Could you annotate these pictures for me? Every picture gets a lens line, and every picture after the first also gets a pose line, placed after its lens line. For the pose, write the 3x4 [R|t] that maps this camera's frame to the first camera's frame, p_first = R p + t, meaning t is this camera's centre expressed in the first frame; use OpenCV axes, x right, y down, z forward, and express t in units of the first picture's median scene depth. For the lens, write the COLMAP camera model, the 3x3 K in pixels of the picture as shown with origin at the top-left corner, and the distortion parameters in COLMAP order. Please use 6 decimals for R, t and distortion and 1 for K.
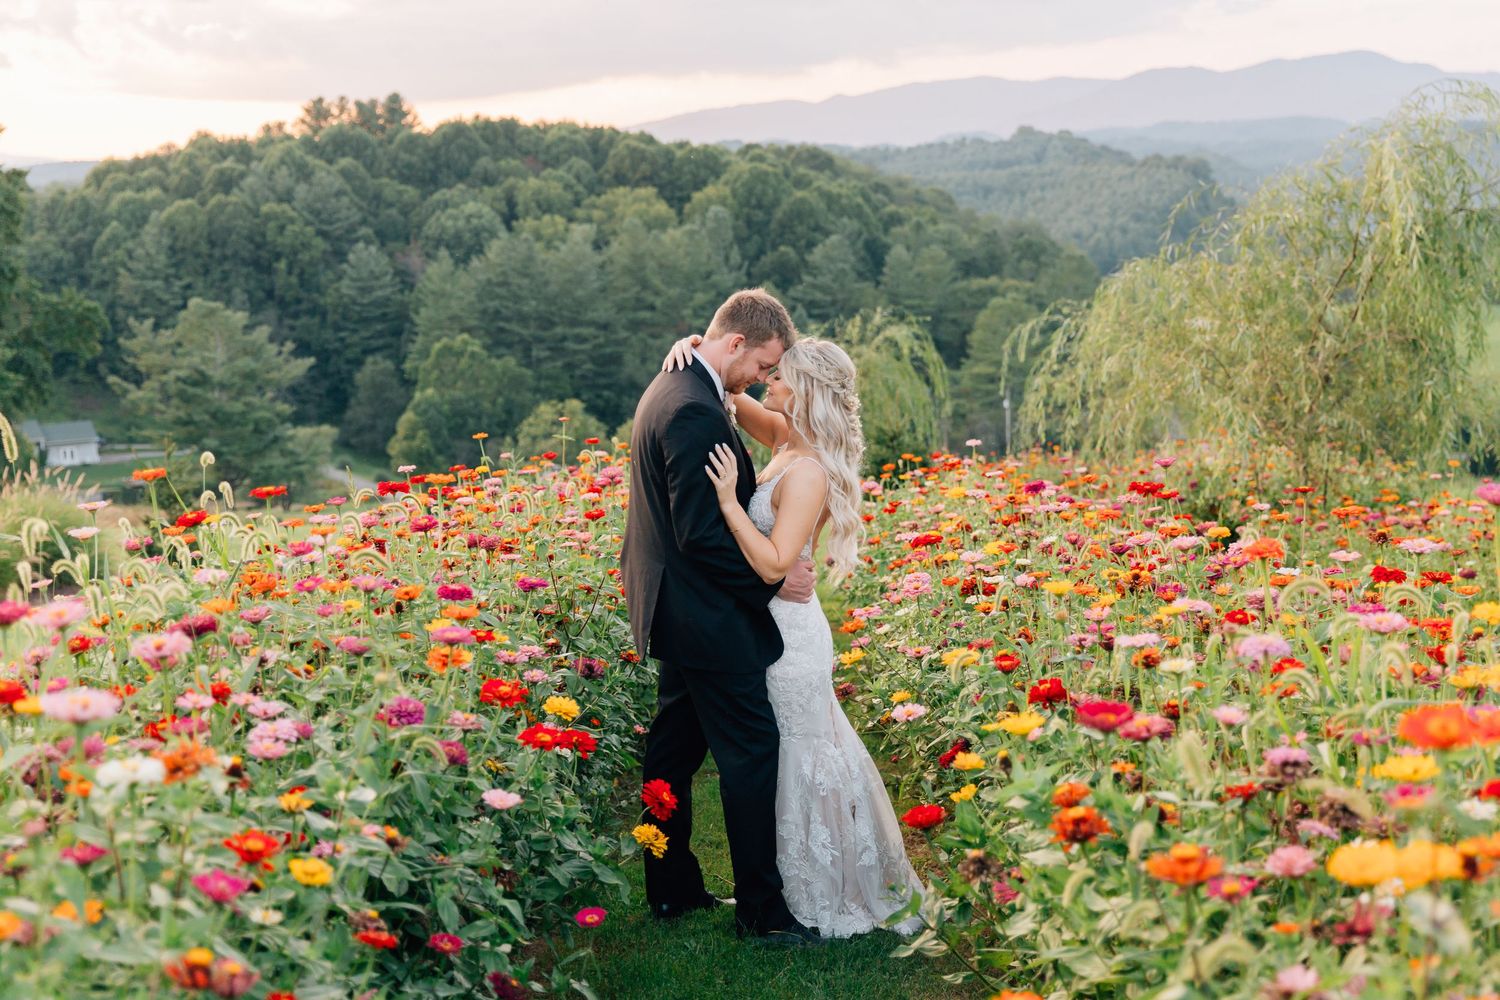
lens RADIAL K [[2155.2, 0, 746.2], [0, 2155.2, 485.5], [0, 0, 1]] dist [-0.061462, 0.000000]
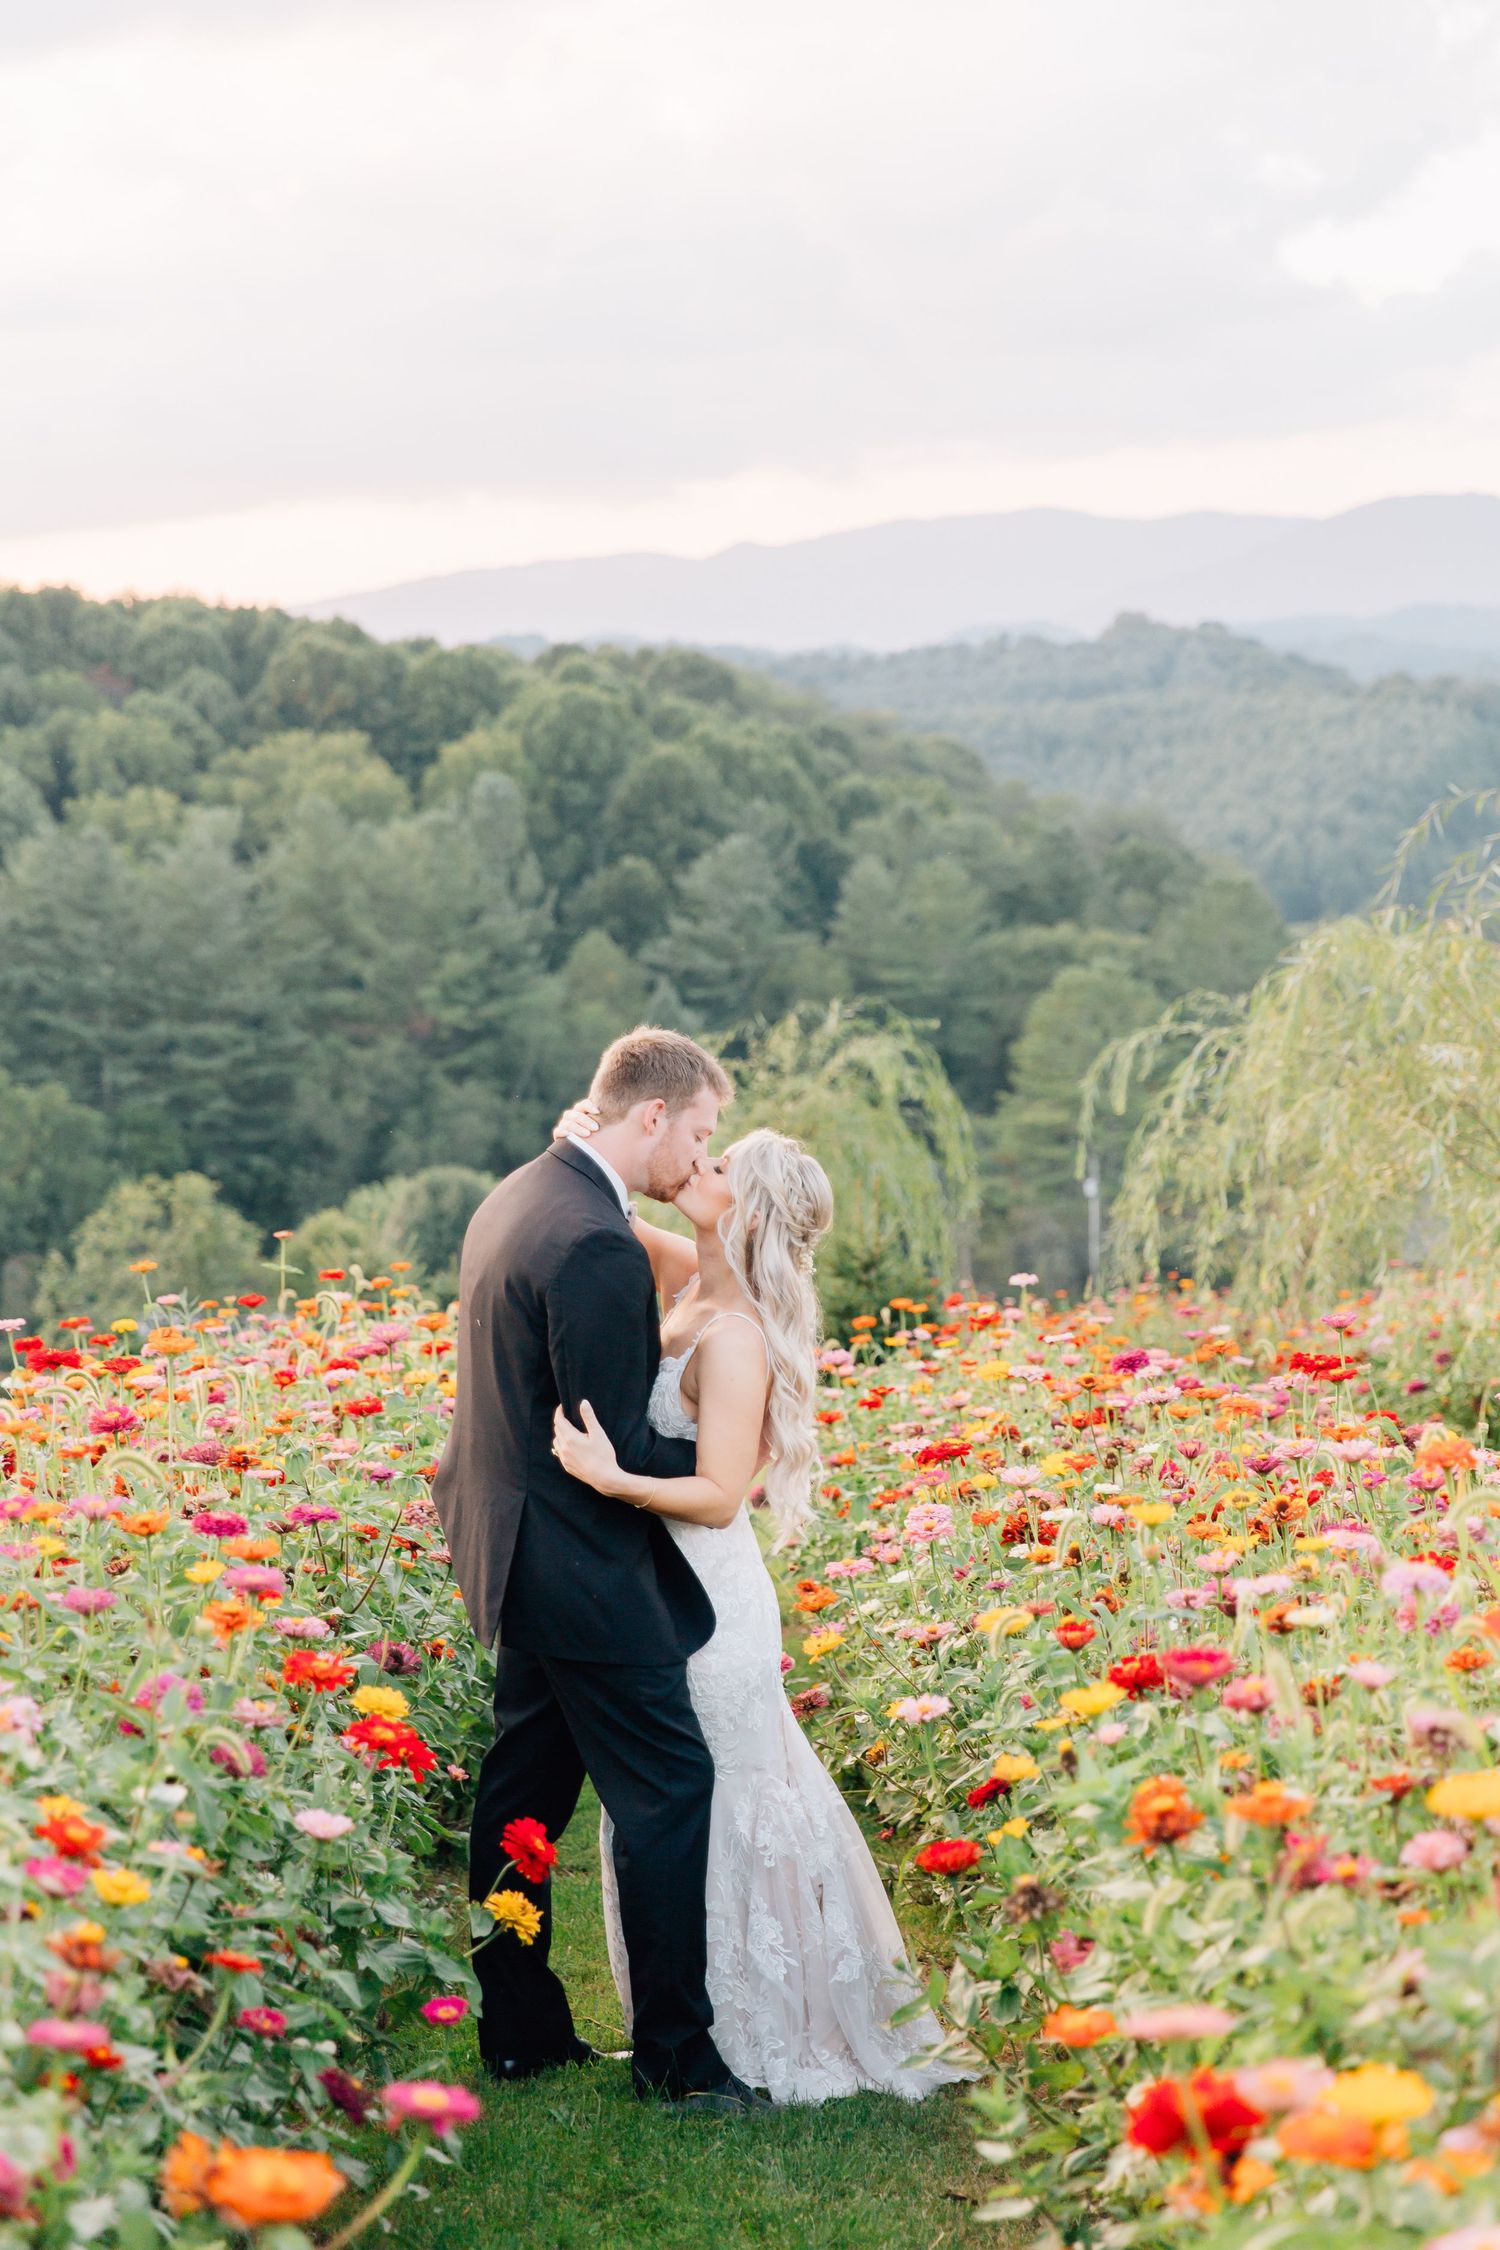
lens RADIAL K [[4527.8, 0, 758.6], [0, 4527.8, 1132.4], [0, 0, 1]] dist [-0.110526, 0.000000]
pose [[0.998905, 0.005270, 0.046479, -0.011310], [-0.002978, 0.998782, -0.049250, -0.000301], [-0.046682, 0.049058, 0.997704, -0.107775]]
